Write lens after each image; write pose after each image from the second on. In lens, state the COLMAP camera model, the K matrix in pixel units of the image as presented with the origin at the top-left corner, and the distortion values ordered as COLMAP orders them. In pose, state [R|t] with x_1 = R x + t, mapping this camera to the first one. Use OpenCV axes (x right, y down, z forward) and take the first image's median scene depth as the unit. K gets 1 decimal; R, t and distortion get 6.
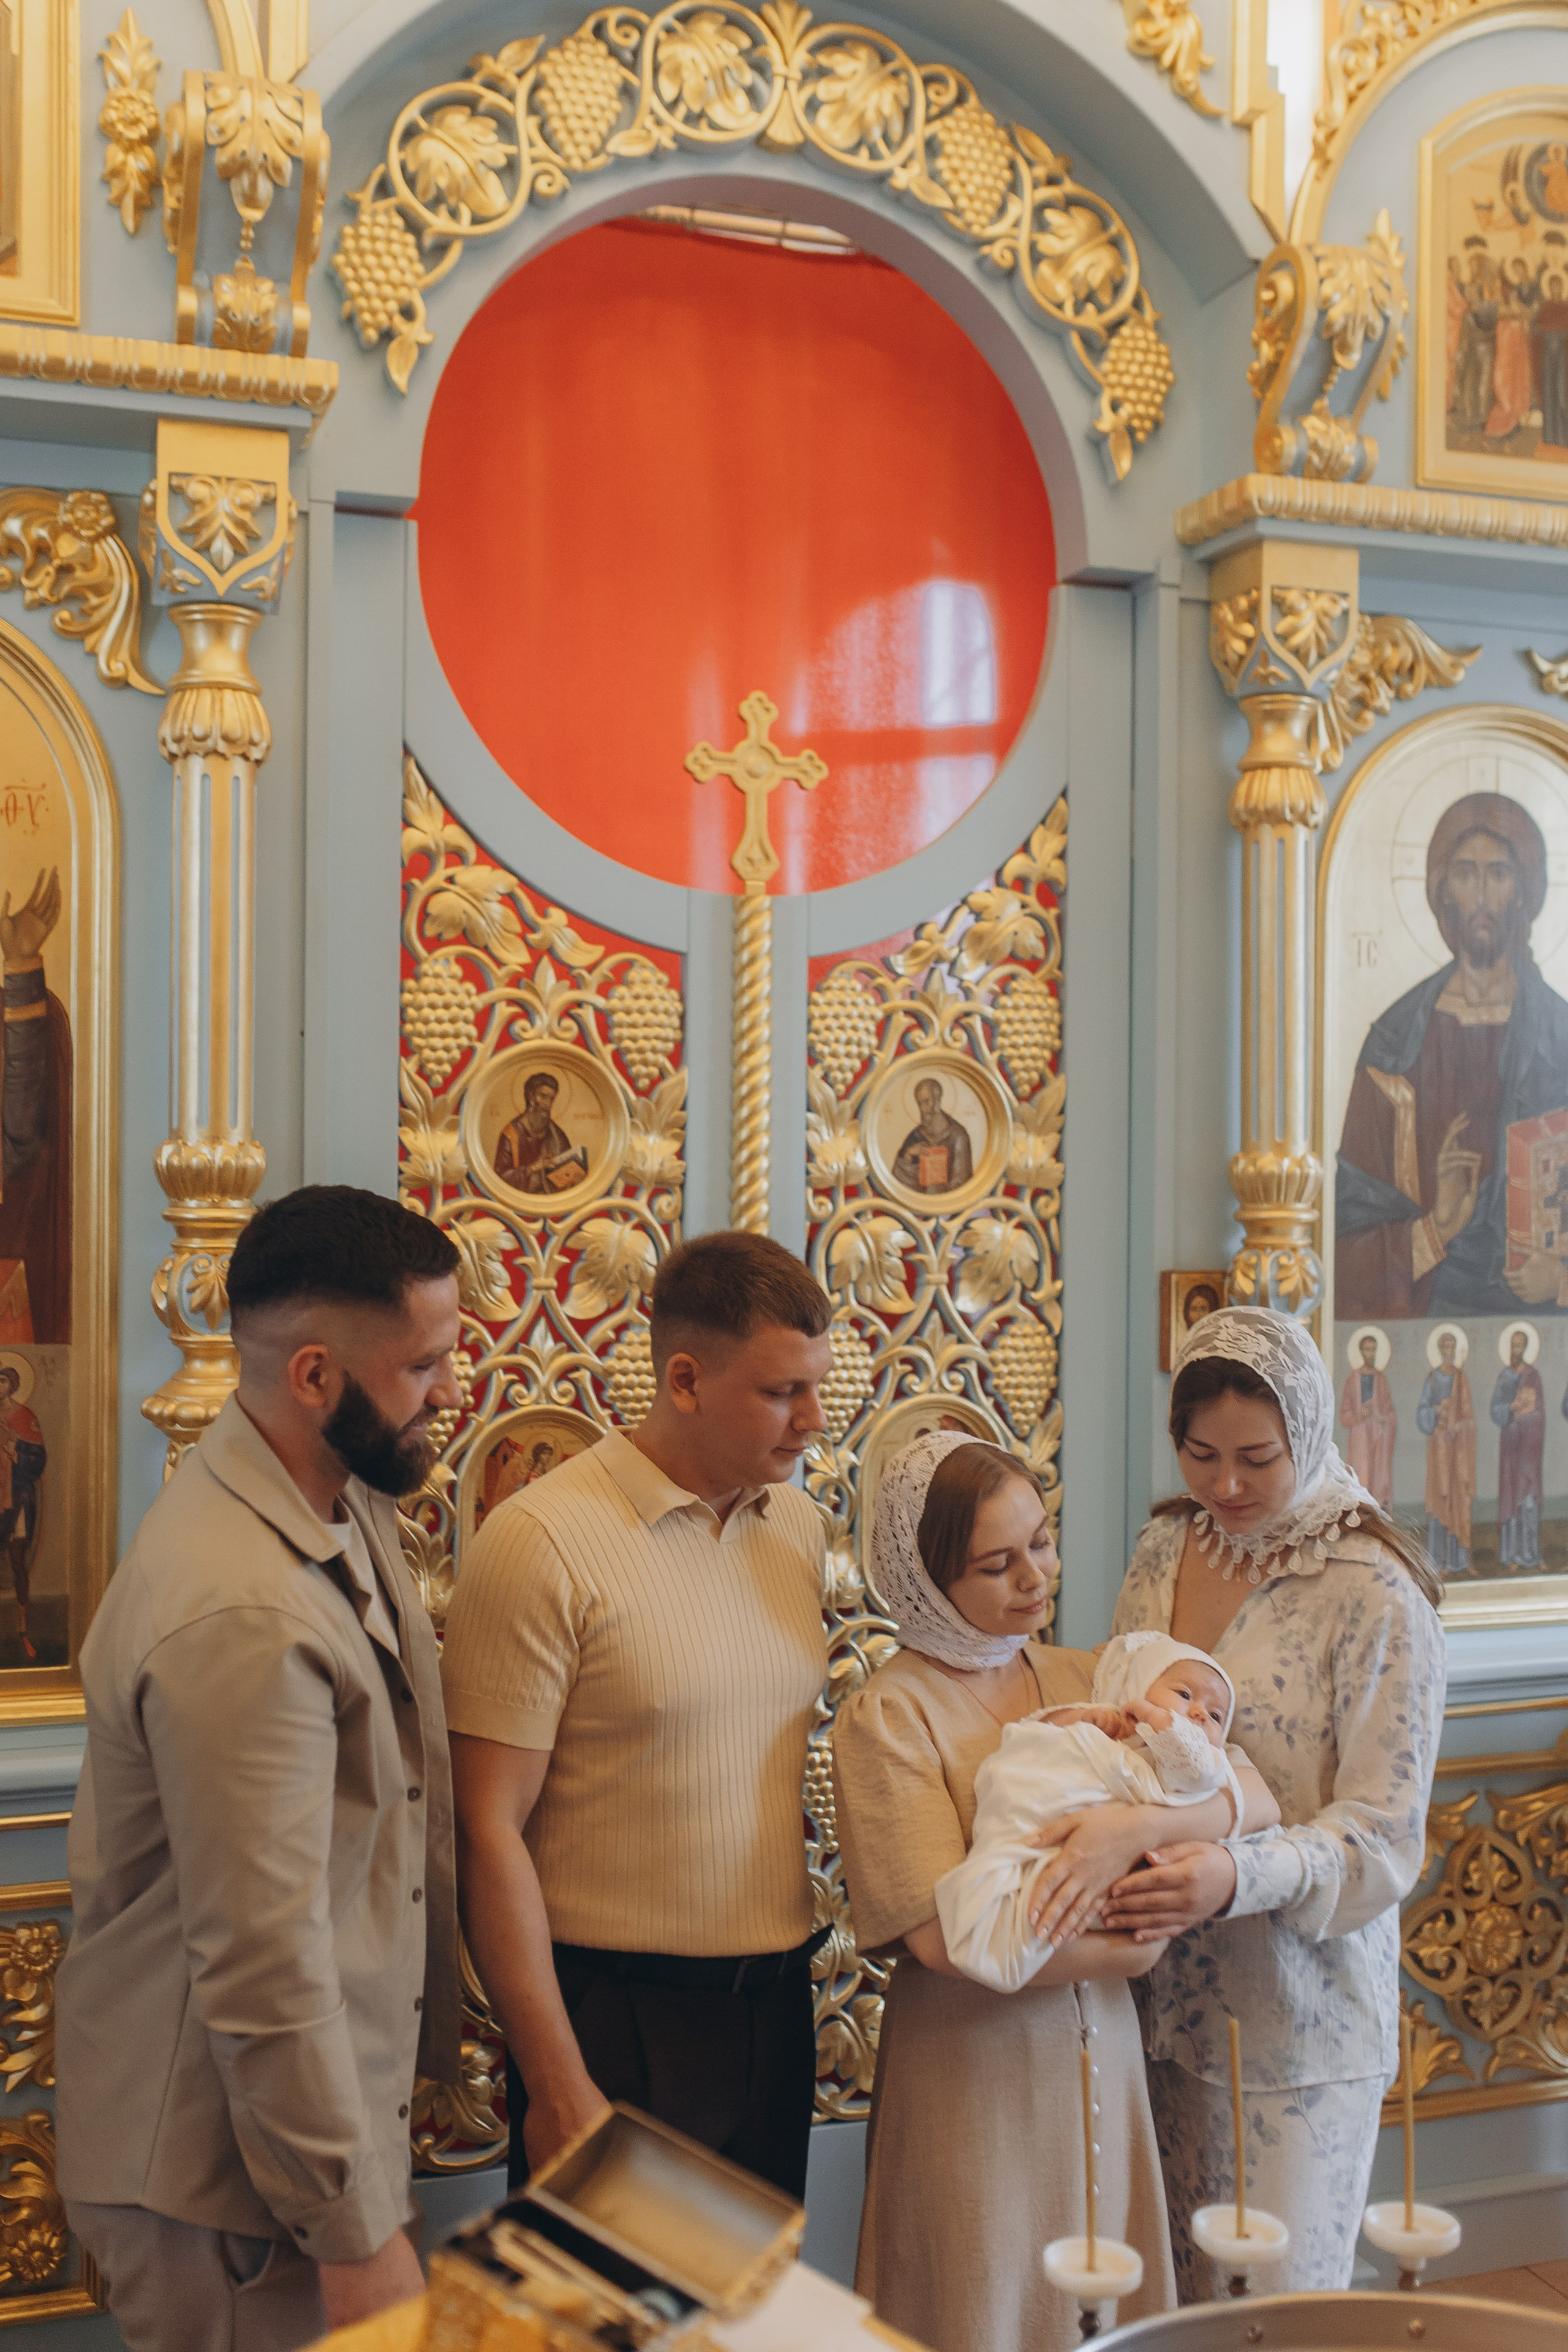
lens RADIAL K [[2417.0, 0, 775.3], [0, 2417.0, 1164.5], [0, 0, 1]] dist [0.000404, 0.003662]
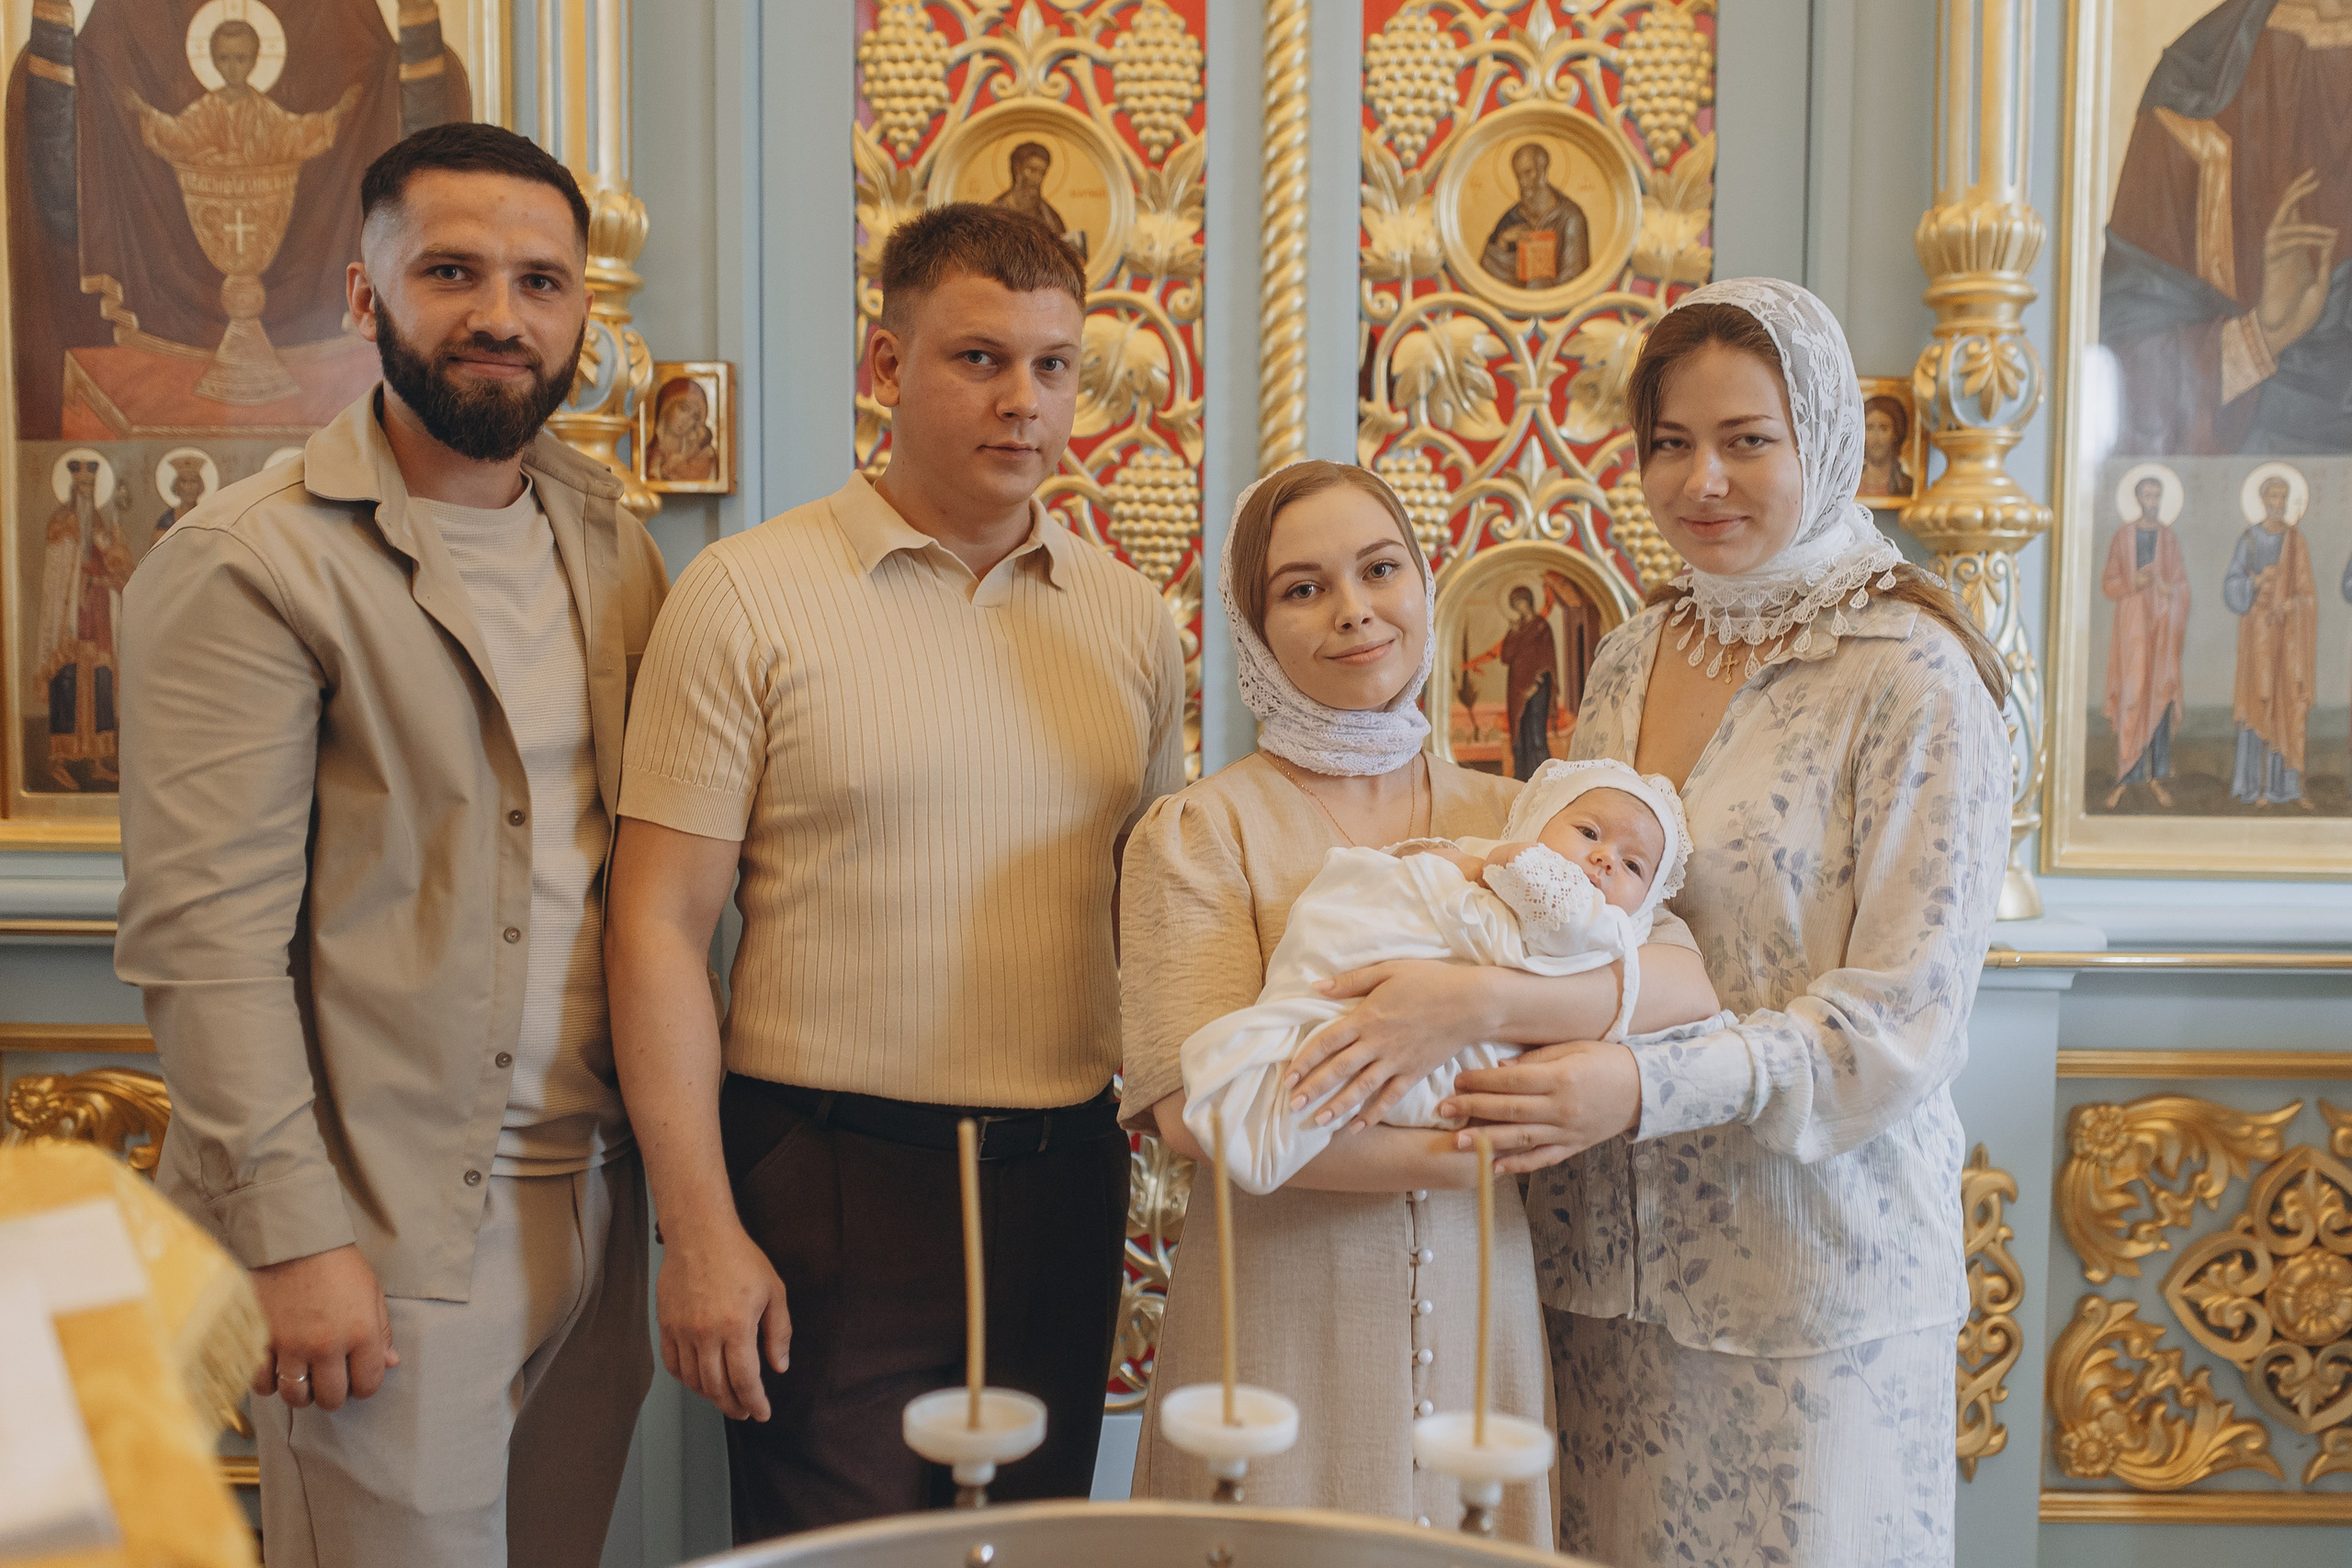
lens RADIAL K [[2416.7, 0, 1266.1], [0, 2416.7, 806.1], [0, 0, 1]] dist [0.000404, 0.003662]
pose [[0.938560, 0.025346, -0.344184, 0.265362], [-0.004073, 0.998043, 0.062391, 0.134967], [0.345092, -0.057155, 0.936827, 0.218077]]
